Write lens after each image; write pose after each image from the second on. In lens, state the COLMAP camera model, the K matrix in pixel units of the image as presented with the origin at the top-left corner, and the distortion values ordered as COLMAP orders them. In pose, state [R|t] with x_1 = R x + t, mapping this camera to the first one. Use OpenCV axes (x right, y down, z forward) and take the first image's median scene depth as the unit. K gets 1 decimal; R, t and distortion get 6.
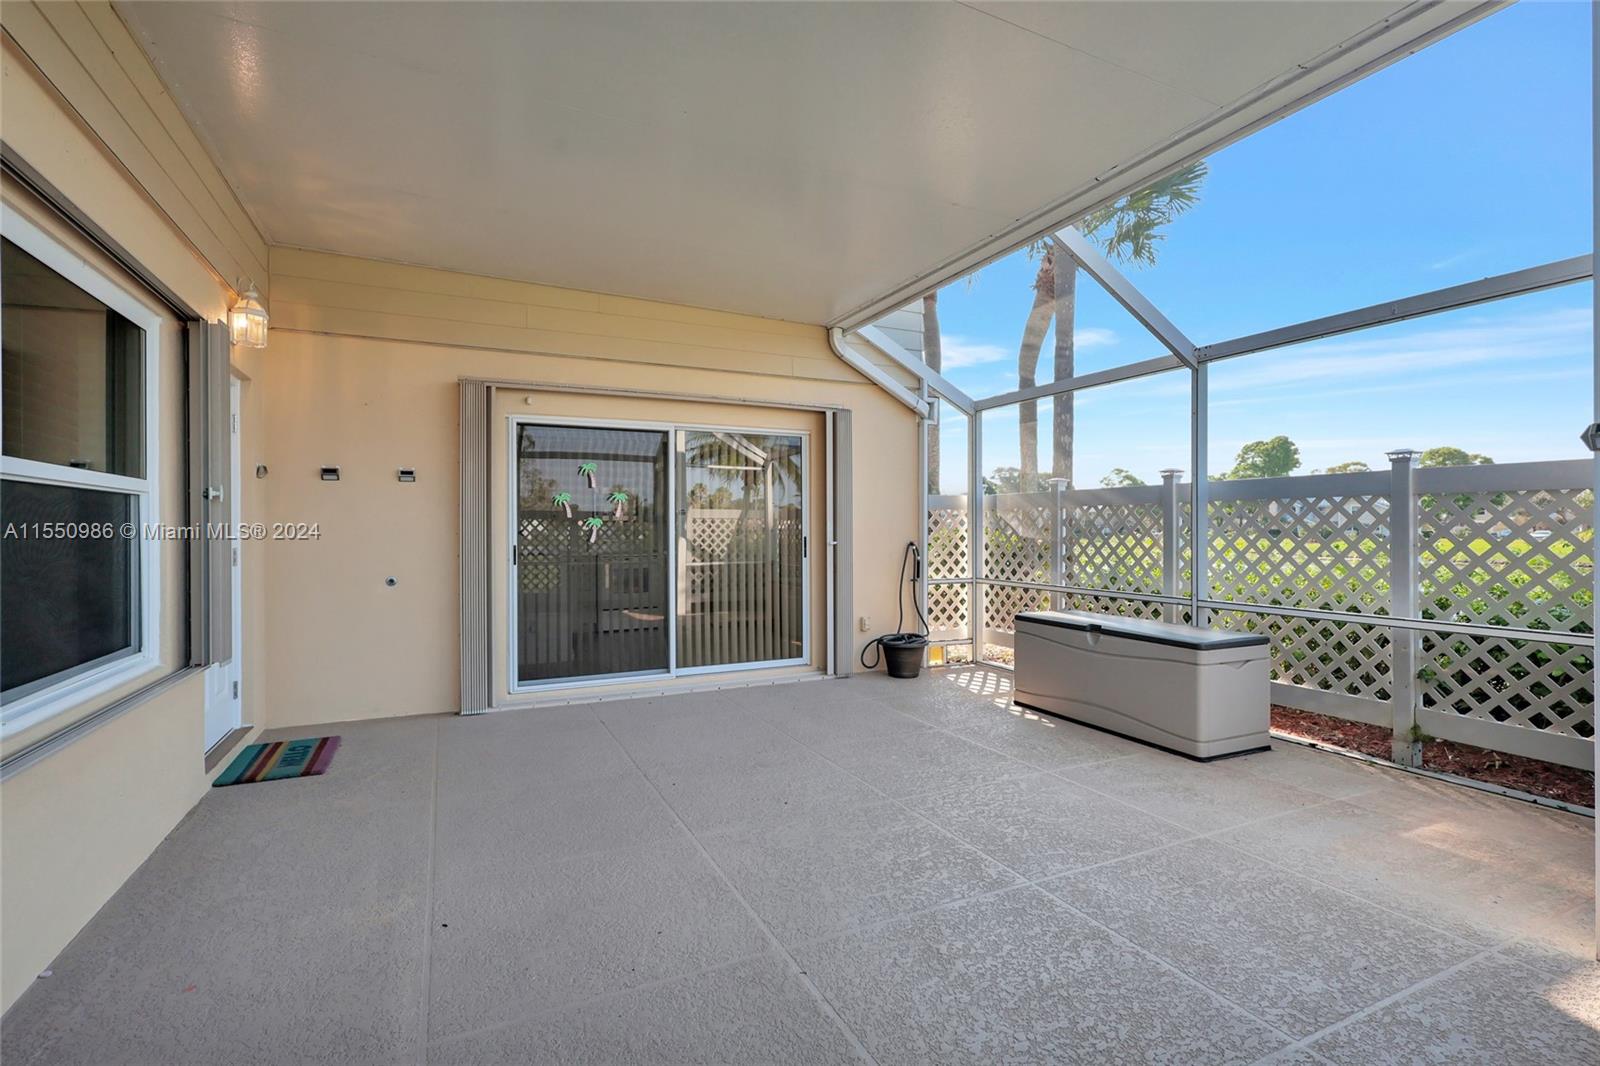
lens RADIAL K [[745.1, 0, 801.1], [0, 745.1, 526.1], [0, 0, 1]] dist [-0.000884, 0.000754]
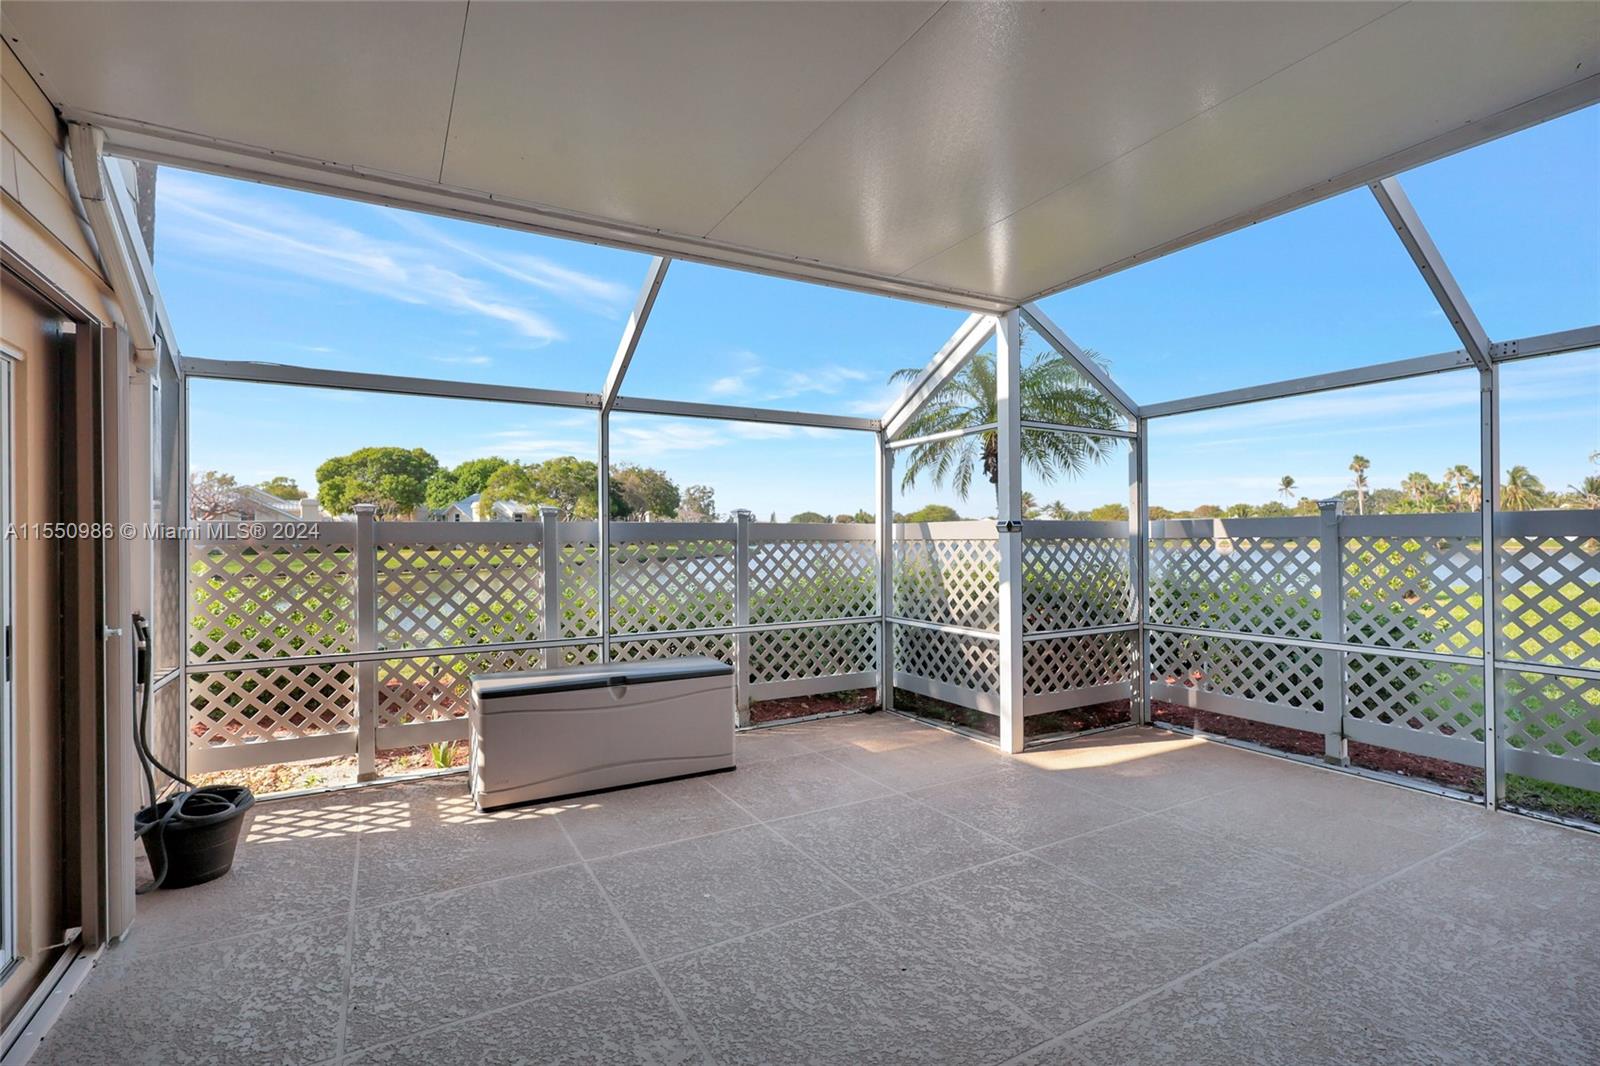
lens RADIAL K [[745.1, 0, 806.6], [0, 745.1, 534.1], [0, 0, 1]] dist [-0.000884, 0.000754]
pose [[-0.069190, 0.002575, 0.997600, -0.714868], [0.004945, 0.999985, -0.002238, -0.054817], [-0.997591, 0.004779, -0.069202, 1.090187]]
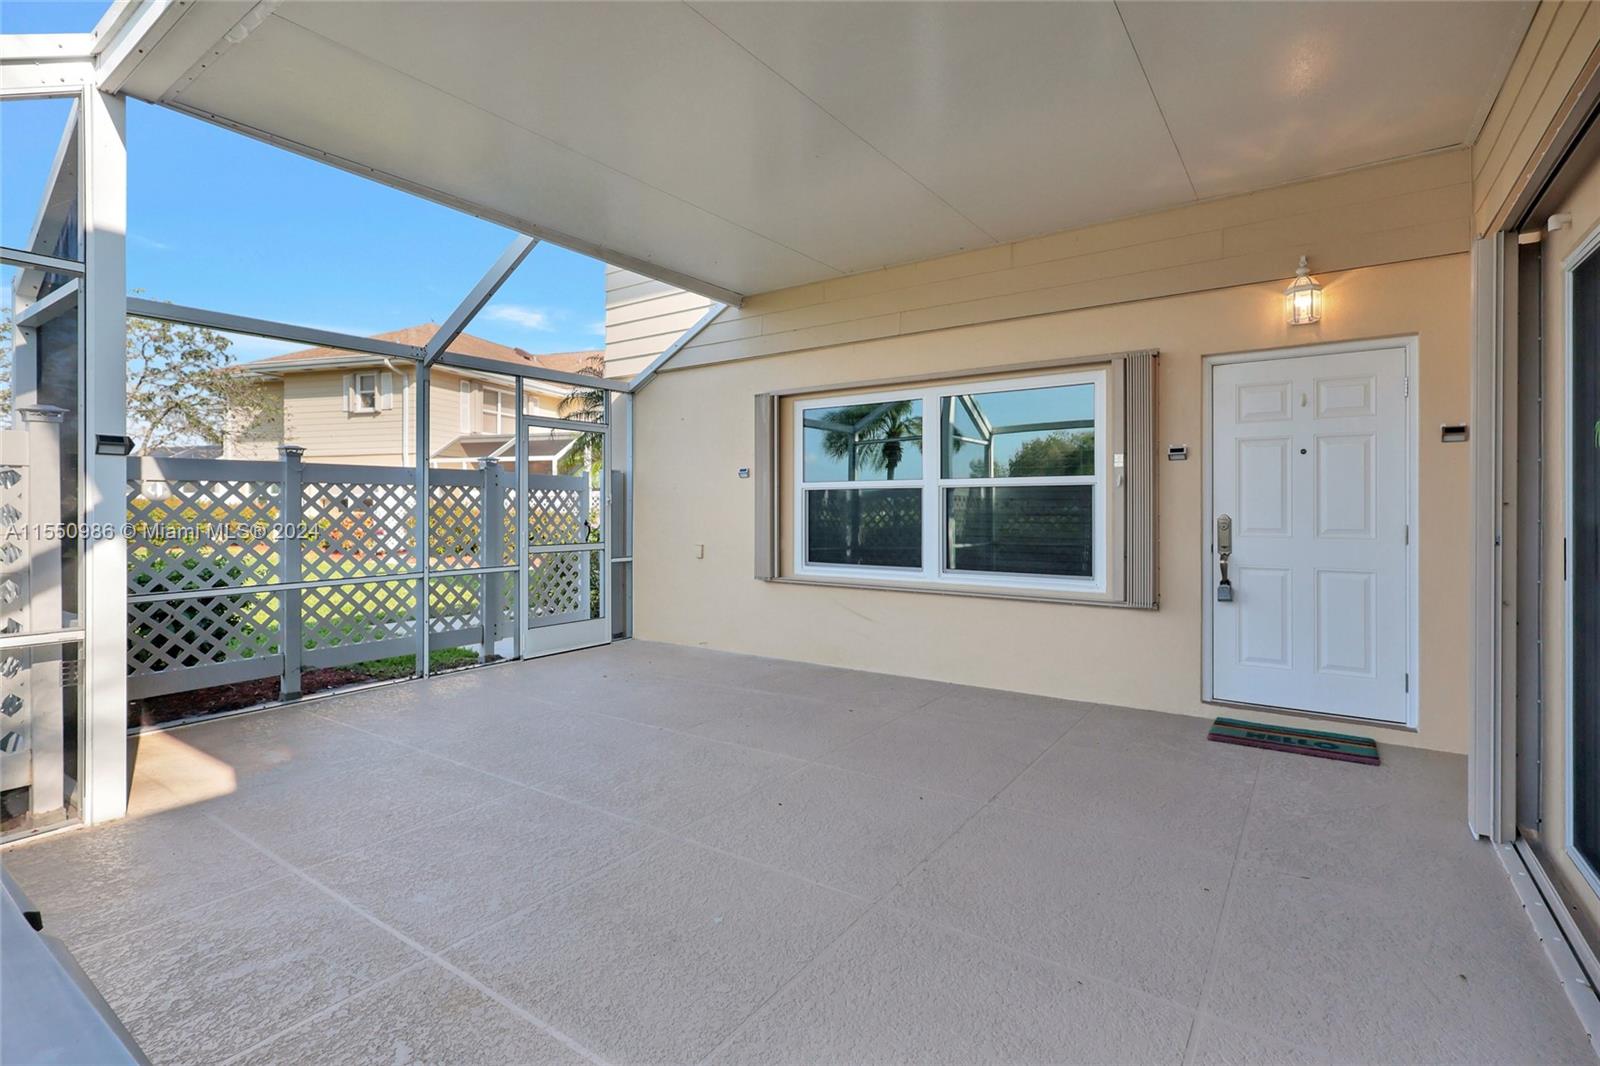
lens RADIAL K [[745.1, 0, 798.3], [0, 745.1, 531.7], [0, 0, 1]] dist [-0.000884, 0.000754]
pose [[-0.871646, 0.016496, -0.489859, 0.389066], [0.002431, 0.999567, 0.029335, 0.004287], [0.490130, 0.024379, -0.871308, 1.729138]]
